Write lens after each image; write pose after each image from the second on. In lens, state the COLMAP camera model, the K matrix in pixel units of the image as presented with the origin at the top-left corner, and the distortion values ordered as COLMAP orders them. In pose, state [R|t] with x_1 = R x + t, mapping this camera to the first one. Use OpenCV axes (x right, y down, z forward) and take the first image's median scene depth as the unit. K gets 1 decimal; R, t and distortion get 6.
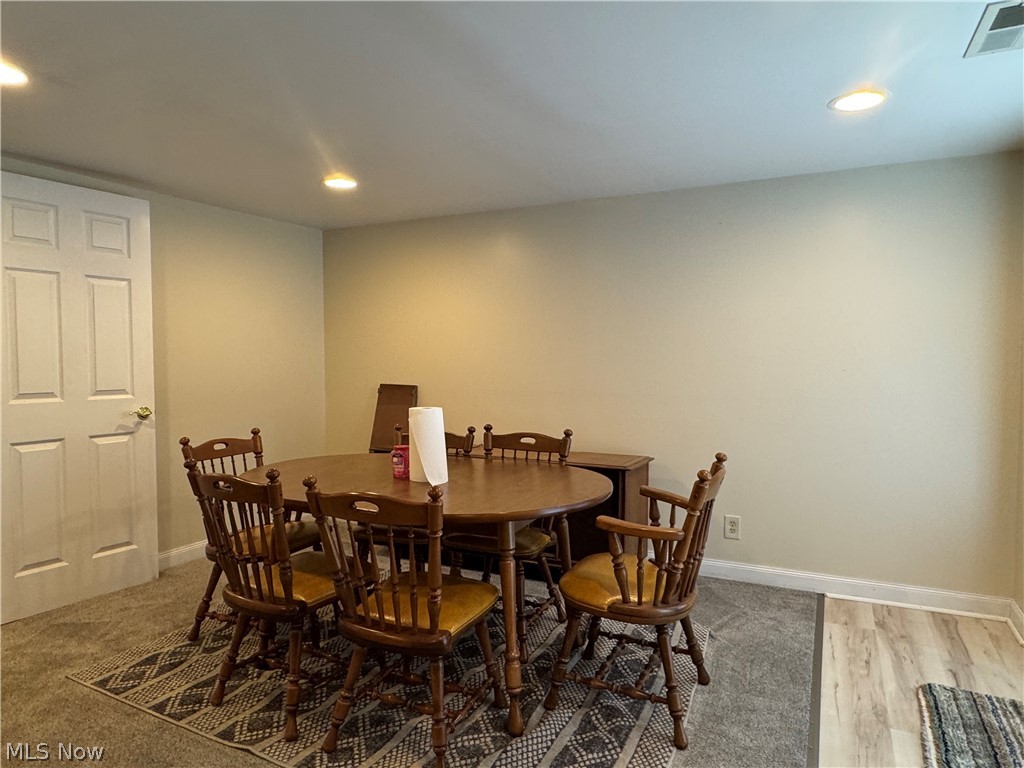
lens RADIAL K [[642.5, 0, 510.0], [0, 642.5, 386.4], [0, 0, 1]] dist [0.002852, 0.000819]
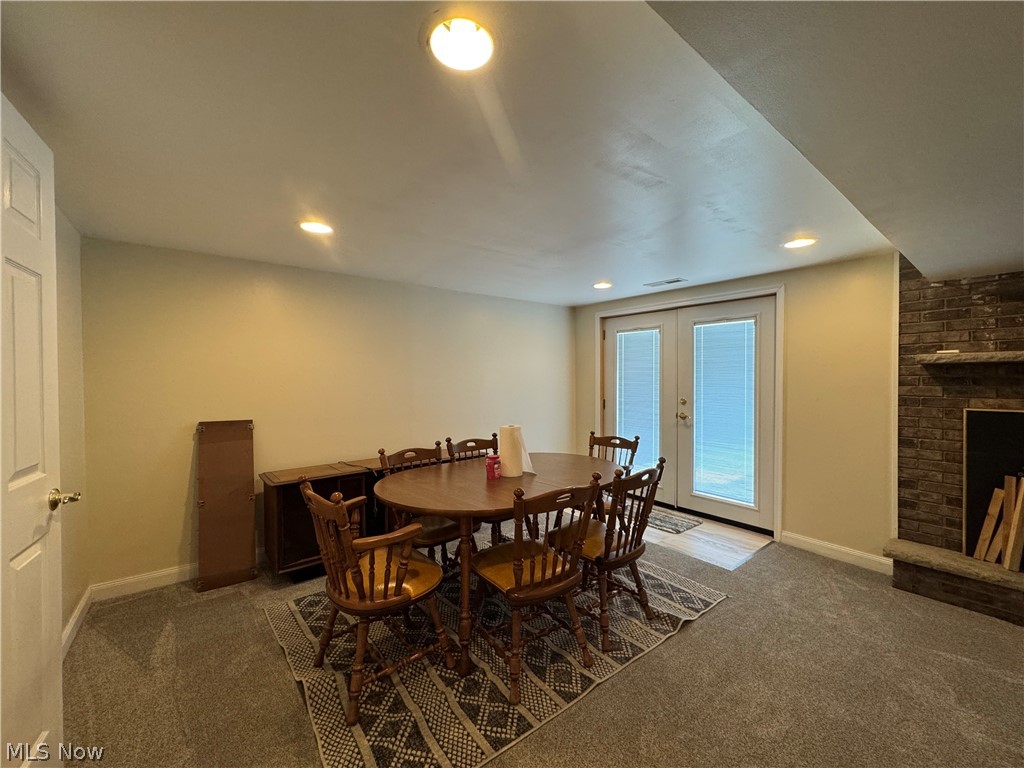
lens RADIAL K [[414.5, 0, 505.9], [0, 414.5, 385.4], [0, 0, 1]] dist [0.001439, 0.000679]
pose [[0.421721, -0.016153, 0.906582, -0.829983], [0.052873, 0.998578, -0.006803, -0.044071], [-0.905183, 0.050802, 0.421976, 0.505395]]
